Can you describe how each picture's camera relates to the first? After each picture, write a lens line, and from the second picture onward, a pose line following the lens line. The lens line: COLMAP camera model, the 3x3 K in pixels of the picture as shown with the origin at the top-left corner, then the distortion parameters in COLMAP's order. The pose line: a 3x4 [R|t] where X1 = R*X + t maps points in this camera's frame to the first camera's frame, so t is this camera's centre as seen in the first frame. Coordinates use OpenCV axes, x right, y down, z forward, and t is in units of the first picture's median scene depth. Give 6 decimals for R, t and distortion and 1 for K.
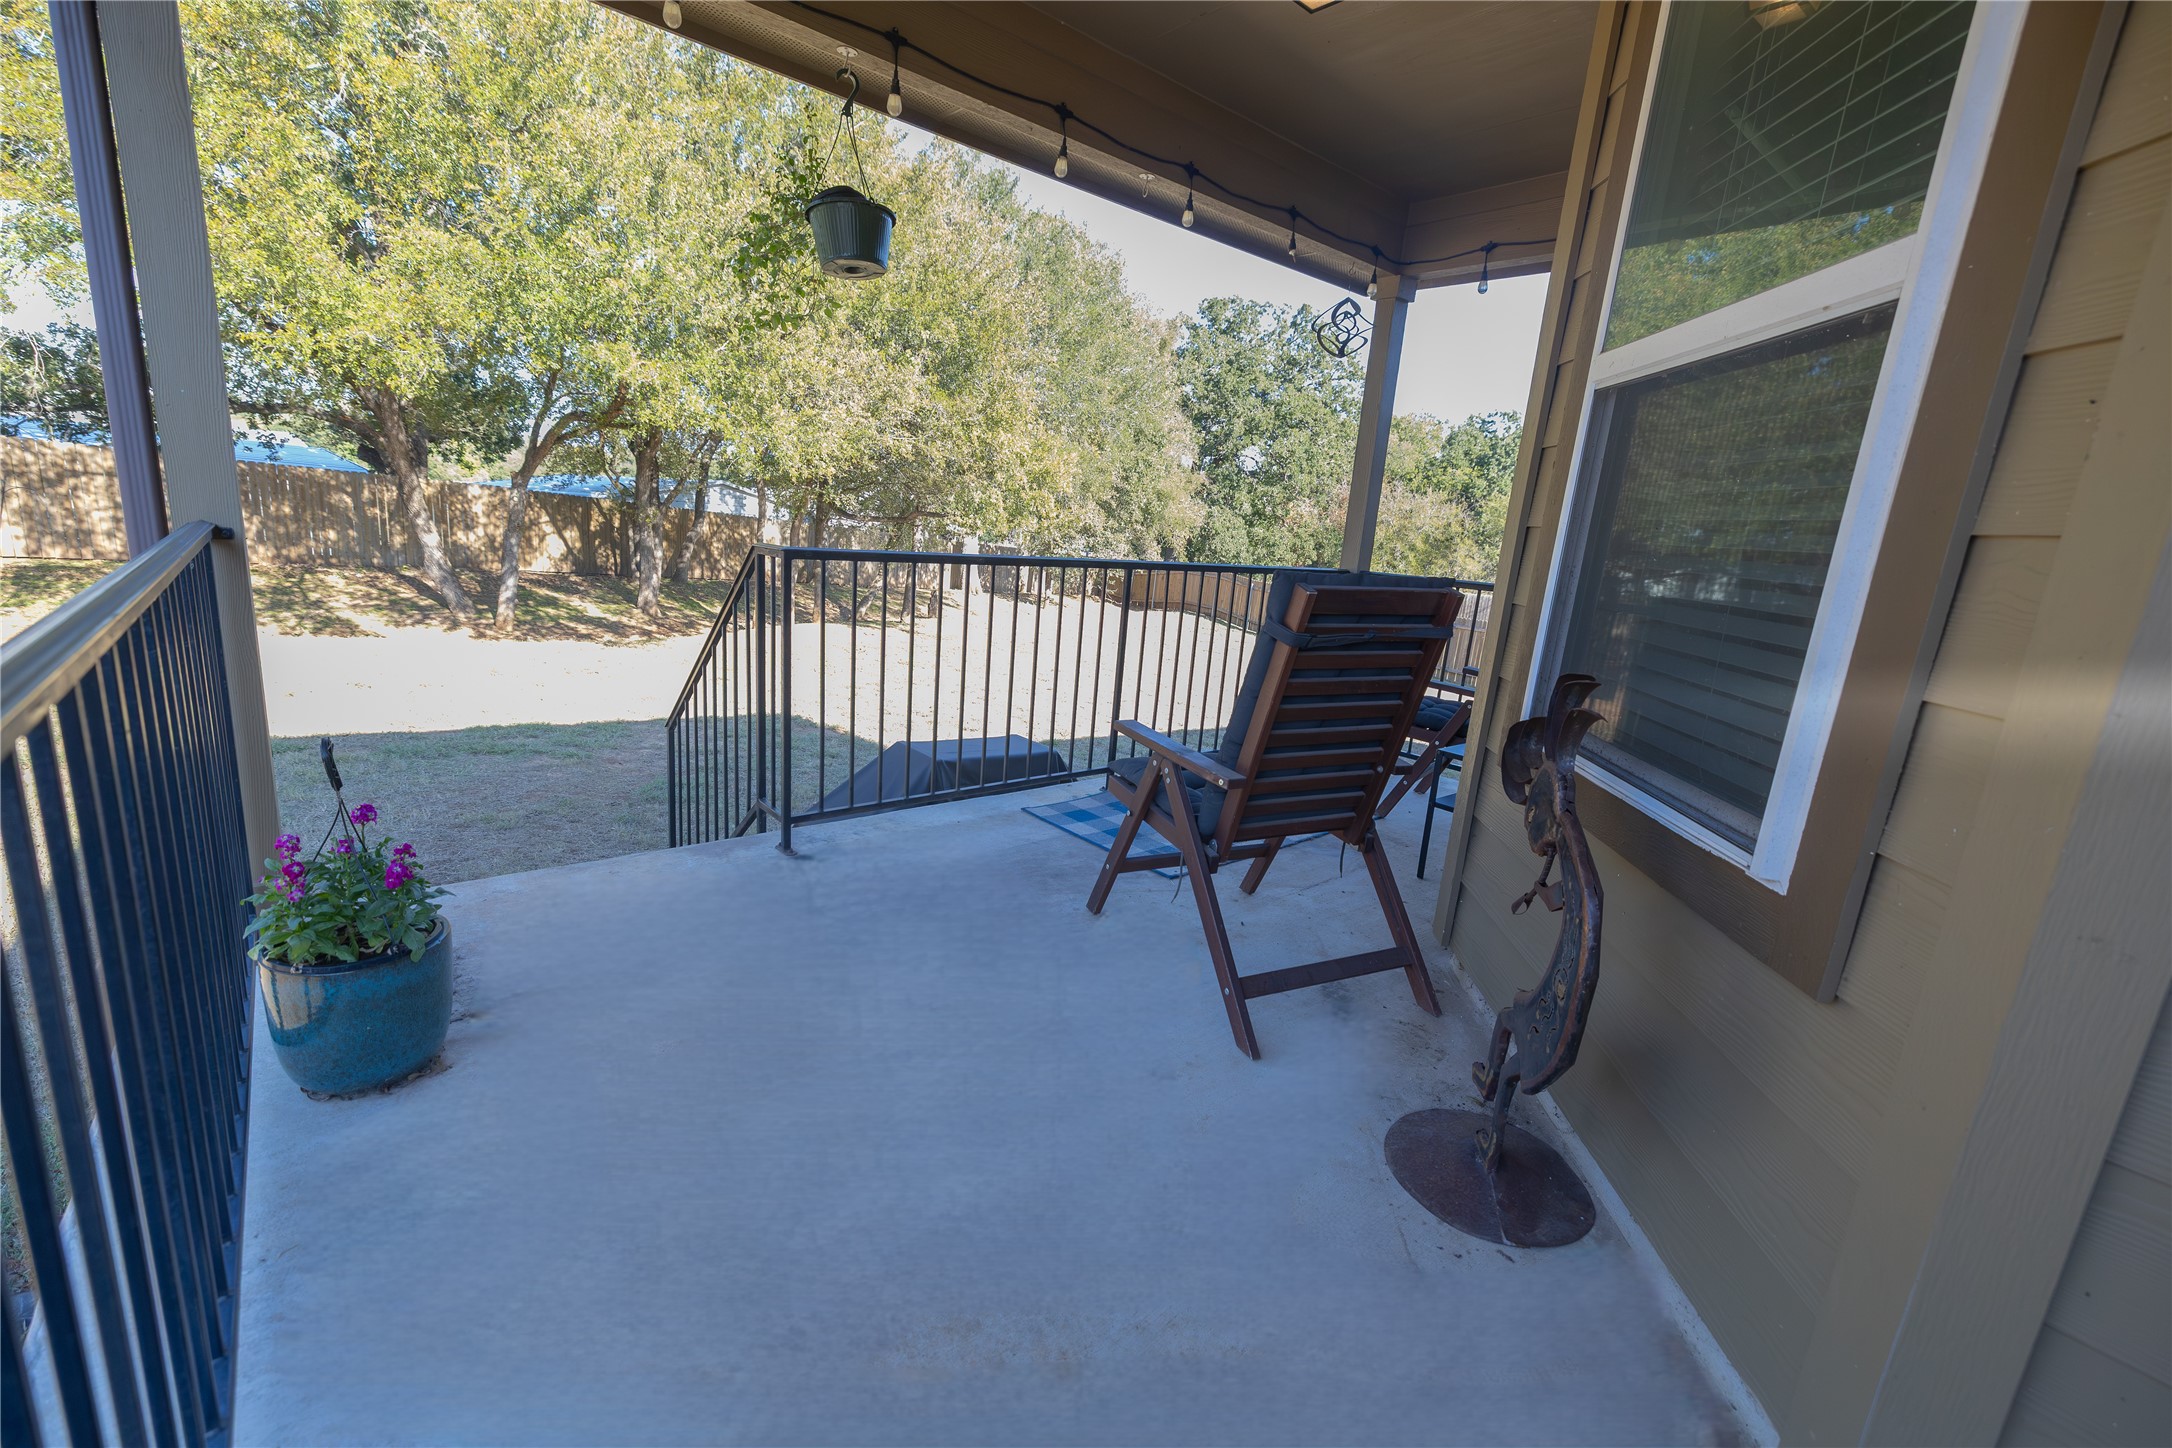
lens RADIAL K [[899.3, 0, 1086.8], [0, 899.3, 727.7], [0, 0, 1]] dist [-0.003086, -0.000009]
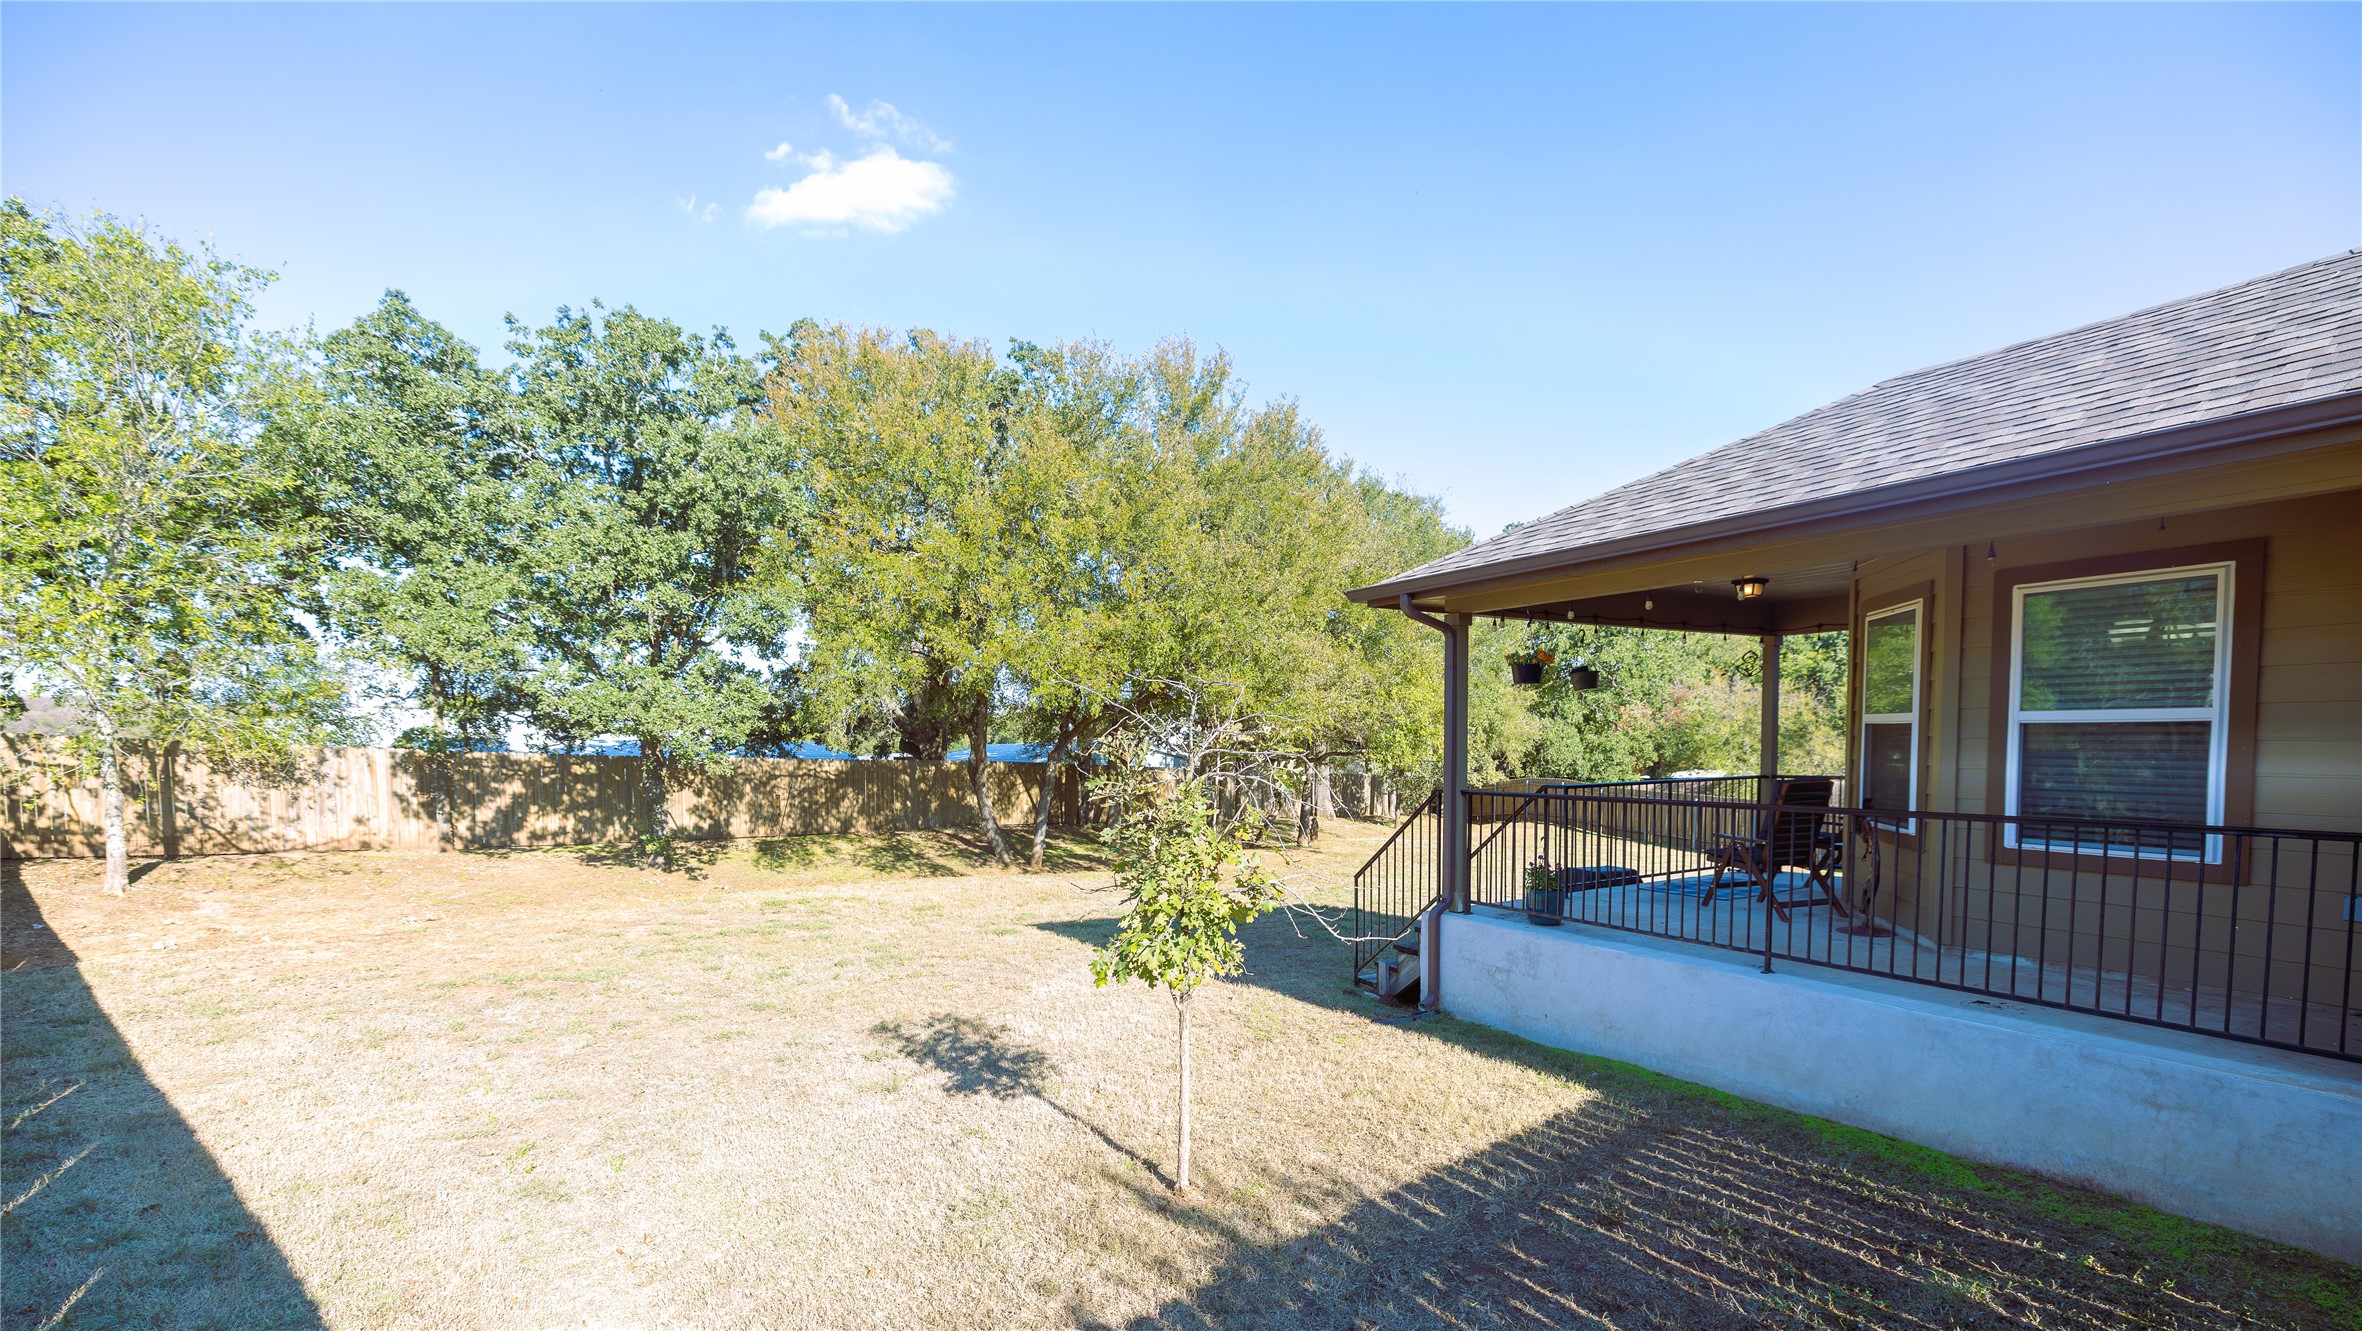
lens RADIAL K [[959.1, 0, 1207.5], [0, 959.1, 784.9], [0, 0, 1]] dist [0.002064, -0.000005]
pose [[0.980953, -0.078339, -0.177750, -0.047004], [0.044196, 0.981082, -0.188481, 0.016398], [0.189153, 0.177035, 0.965857, -0.110497]]
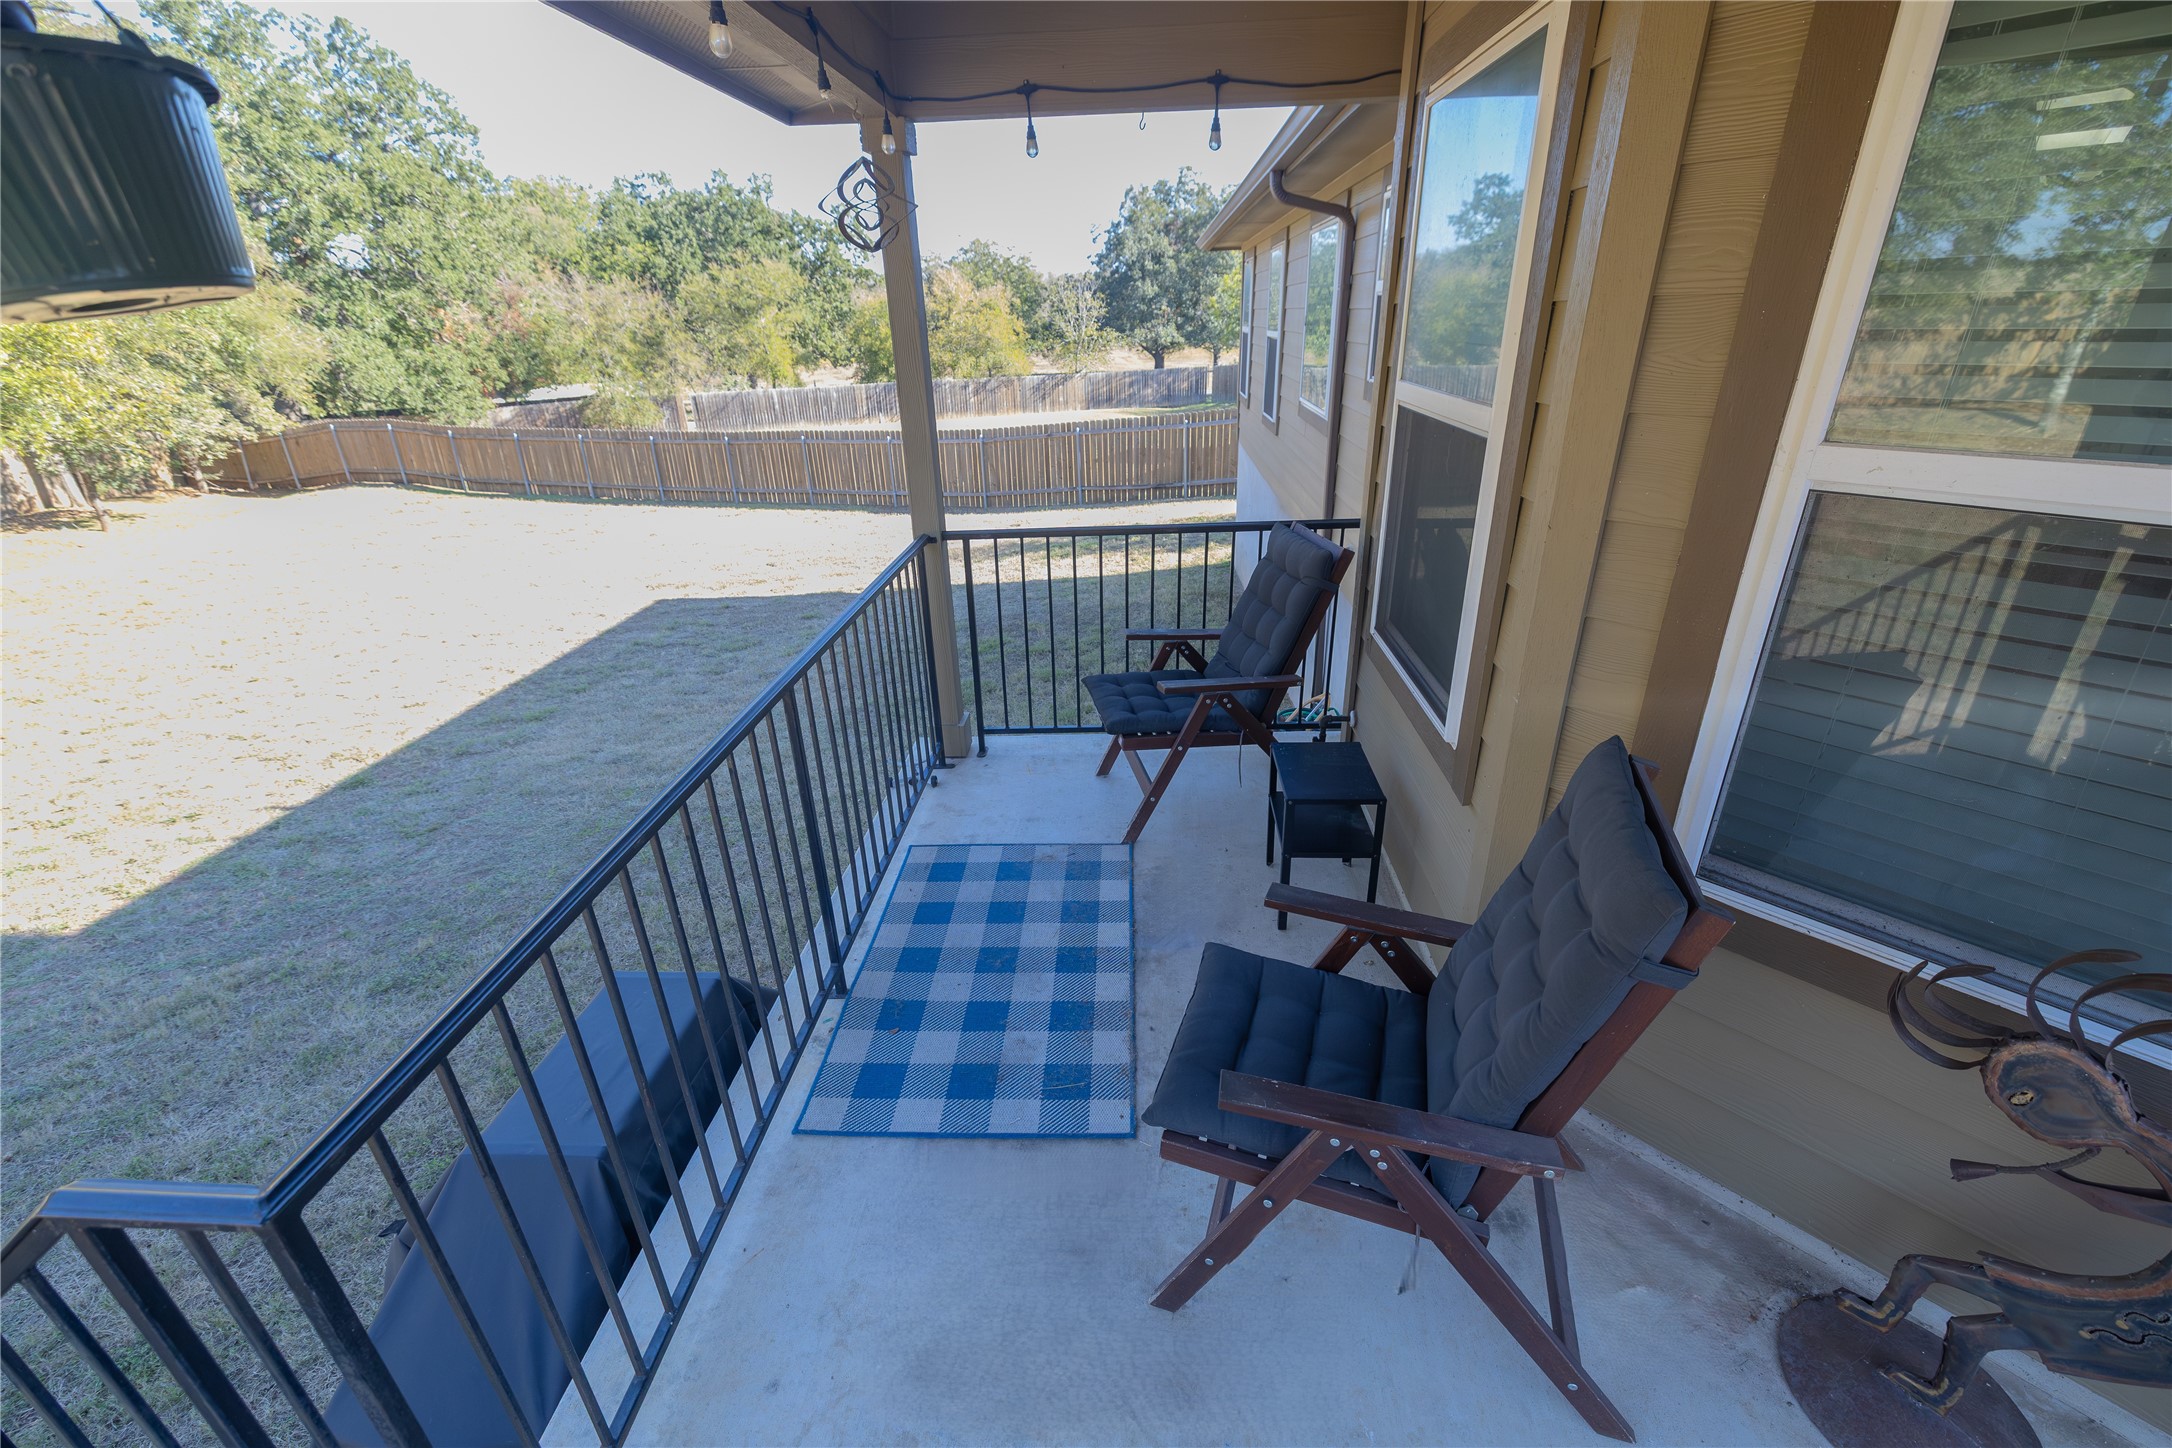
lens RADIAL K [[899.3, 0, 1089.6], [0, 899.3, 727.9], [0, 0, 1]] dist [-0.003086, -0.000009]
pose [[0.680924, -0.392424, 0.618341, -0.015060], [0.247296, 0.917933, 0.310232, -0.022194], [-0.689338, -0.058331, 0.722088, 0.032920]]
